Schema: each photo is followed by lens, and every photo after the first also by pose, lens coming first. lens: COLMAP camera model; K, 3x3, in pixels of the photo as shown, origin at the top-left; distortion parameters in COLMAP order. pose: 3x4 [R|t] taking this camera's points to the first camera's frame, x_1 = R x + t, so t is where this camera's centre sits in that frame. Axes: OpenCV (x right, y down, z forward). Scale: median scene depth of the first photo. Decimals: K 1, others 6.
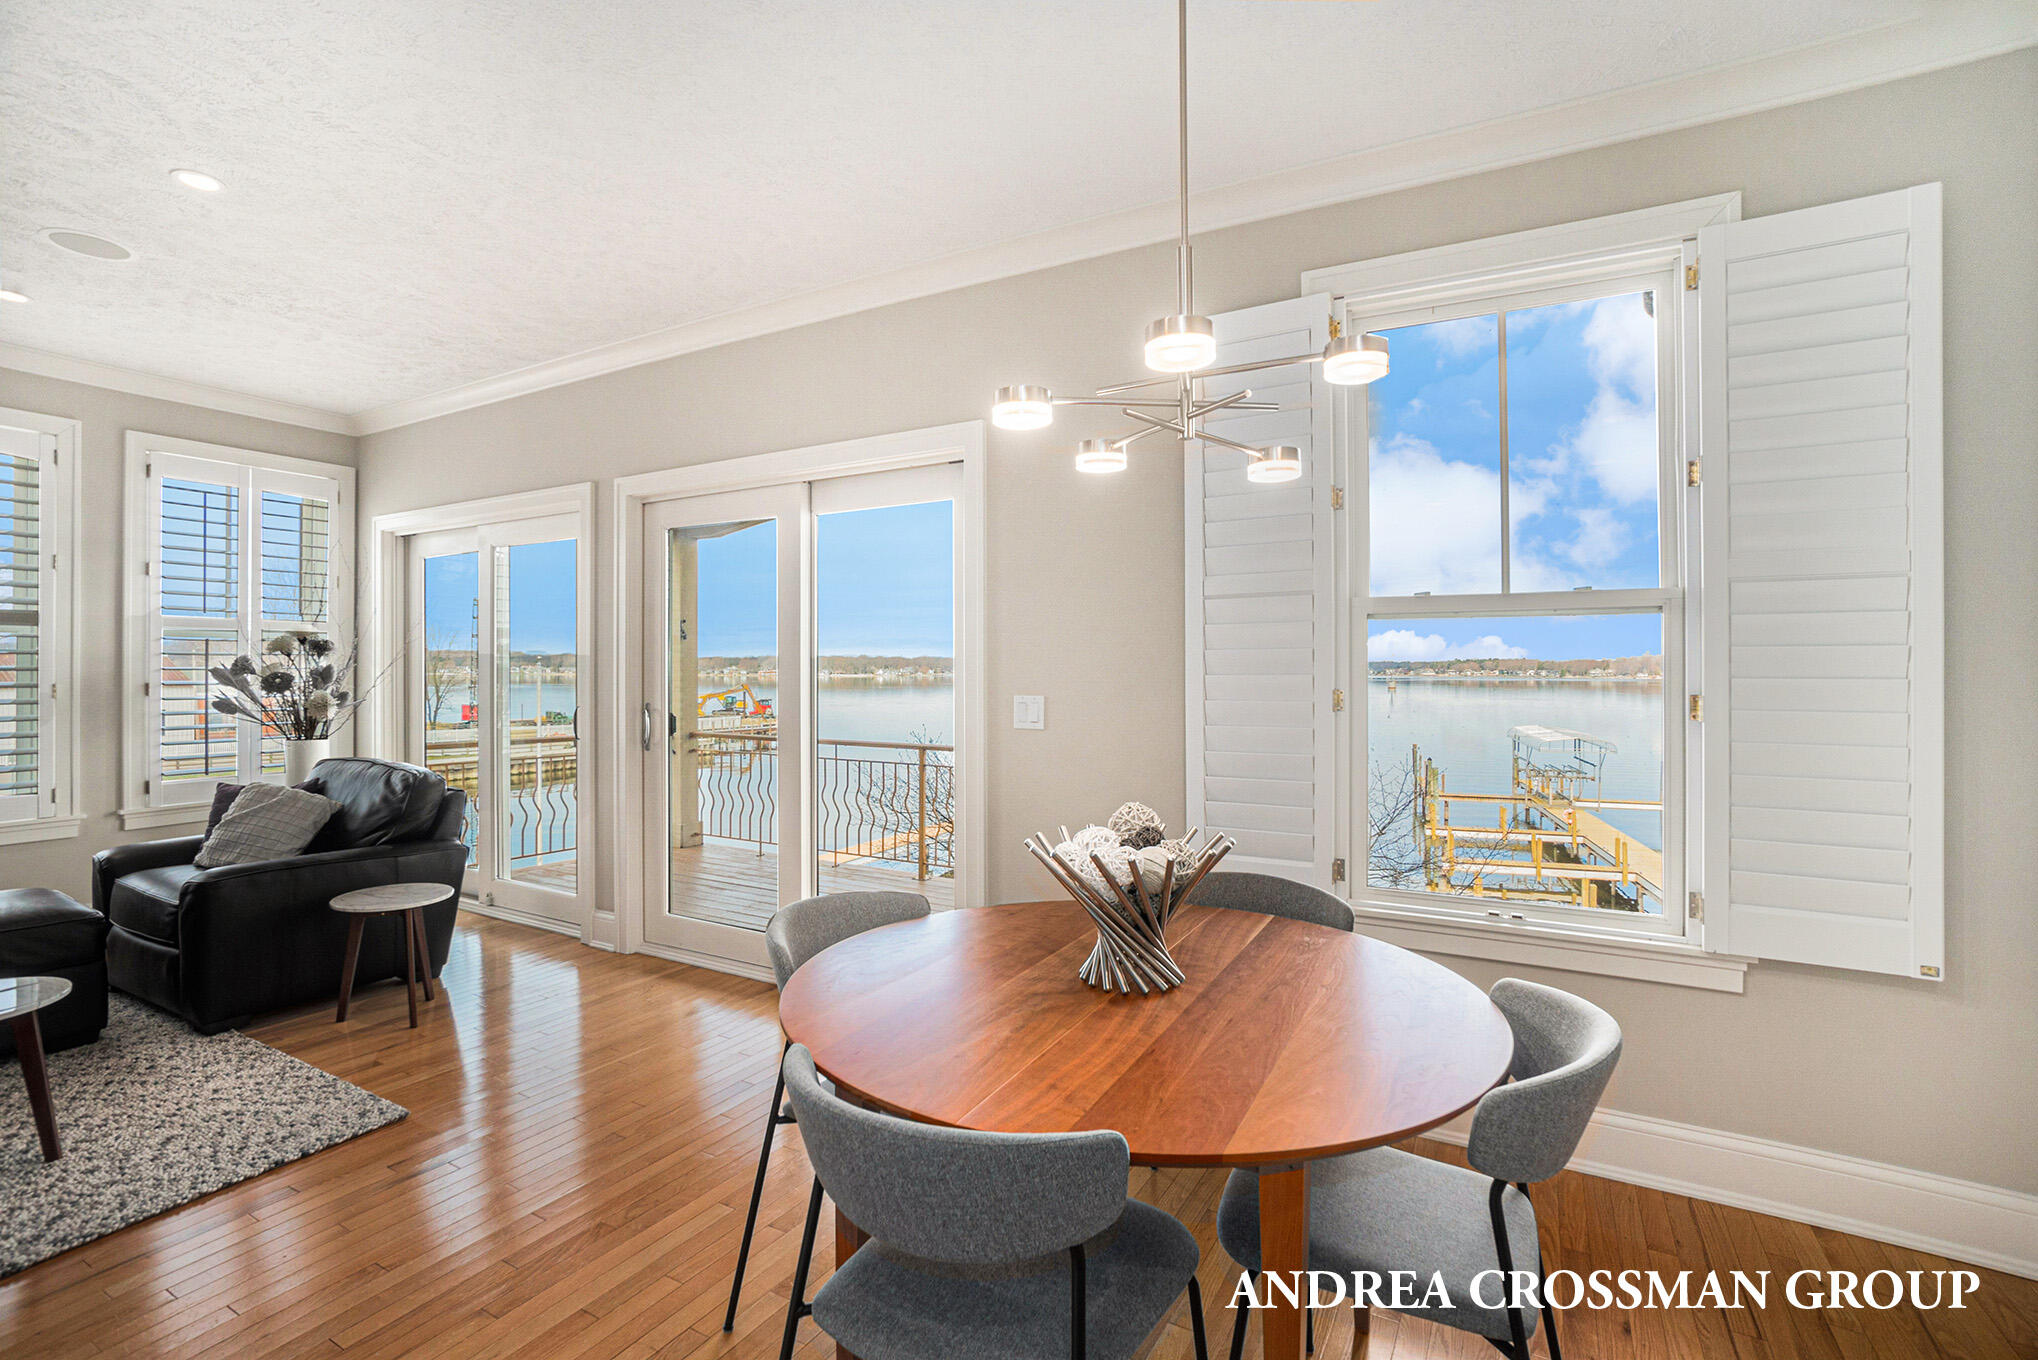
lens RADIAL K [[940.3, 0, 1005.8], [0, 940.3, 659.9], [0, 0, 1]] dist [-0.057239, 0.026236]
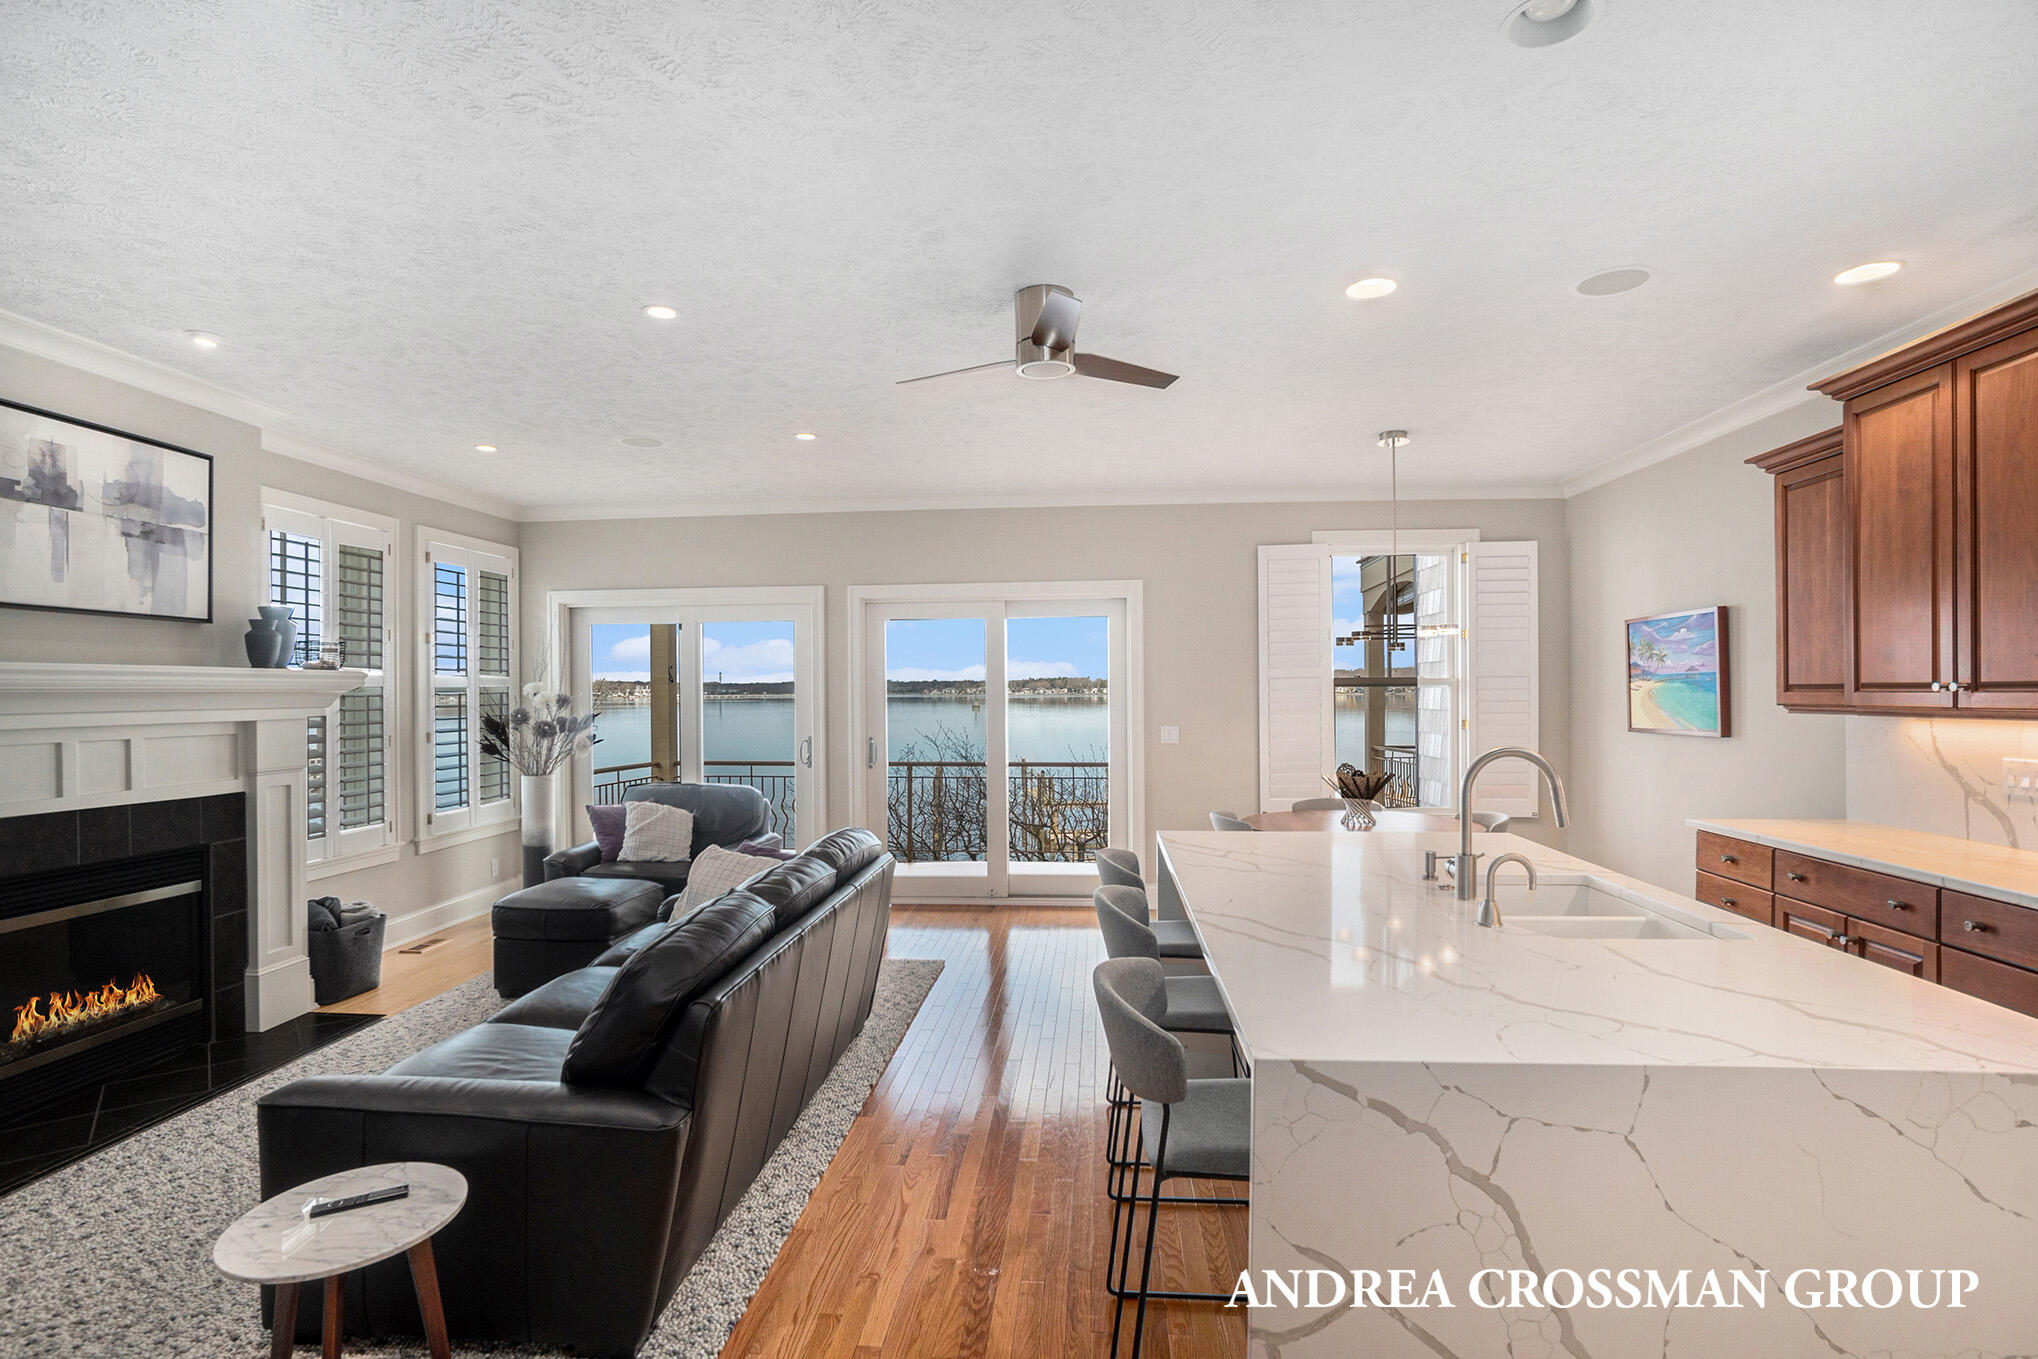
lens RADIAL K [[984.0, 0, 993.0], [0, 984.0, 677.3], [0, 0, 1]] dist [-0.054727, 0.025852]
pose [[0.910395, -0.004276, 0.413717, -0.680219], [0.005972, 0.999978, -0.002806, -0.034515], [-0.413696, 0.005025, 0.910401, -0.413005]]
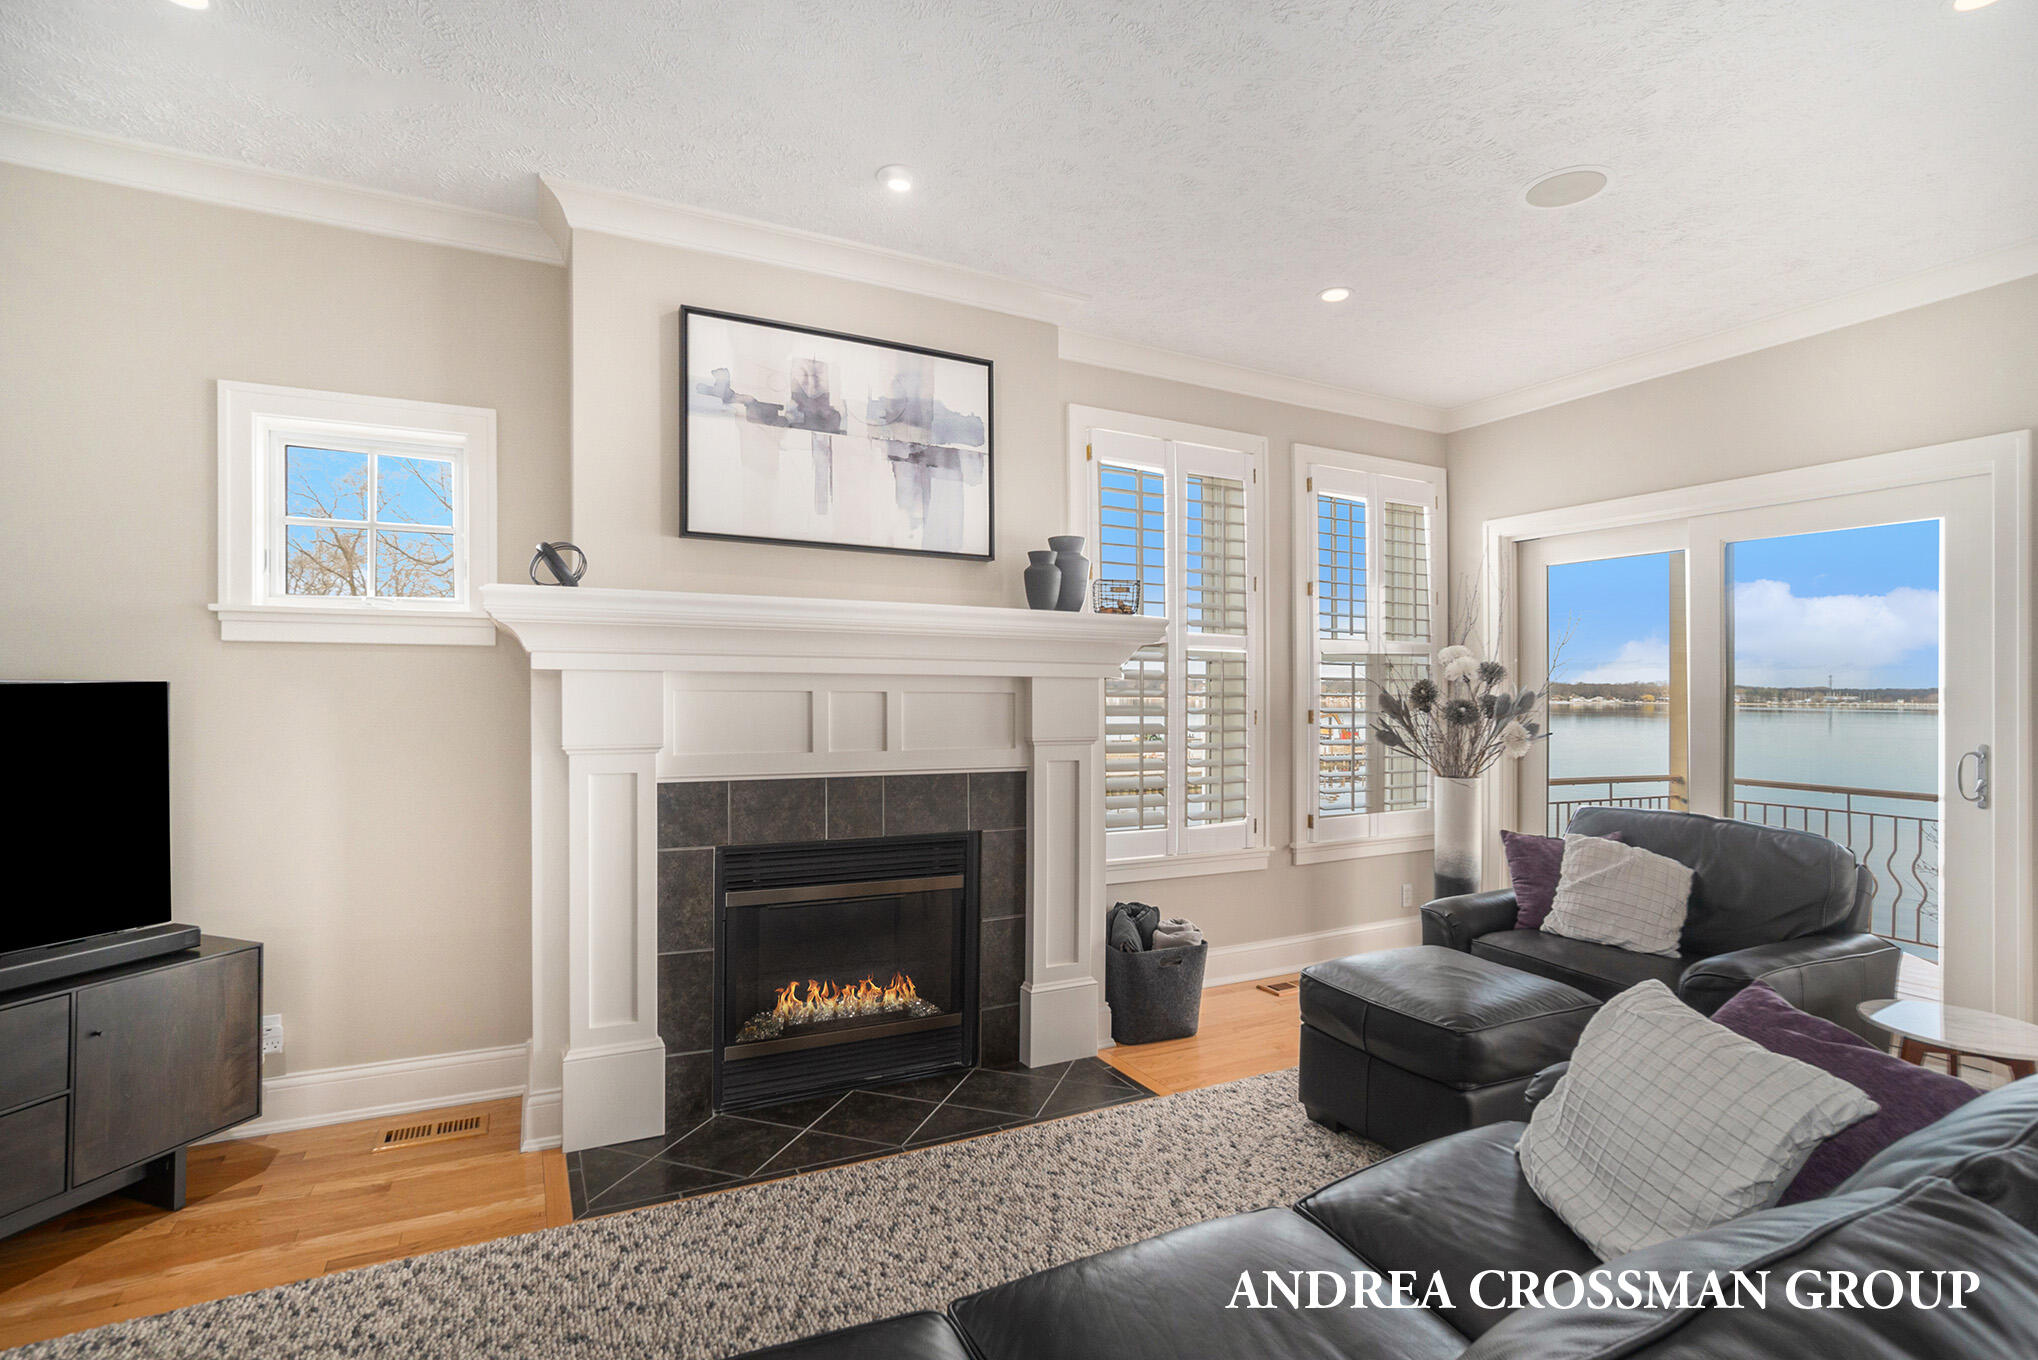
lens RADIAL K [[940.6, 0, 1026.1], [0, 940.6, 689.7], [0, 0, 1]] dist [-0.057870, 0.021199]
pose [[0.840861, 0.004564, -0.541231, -0.573354], [-0.001831, 0.999983, 0.005588, -0.000837], [0.541247, -0.003708, 0.840855, 0.026002]]
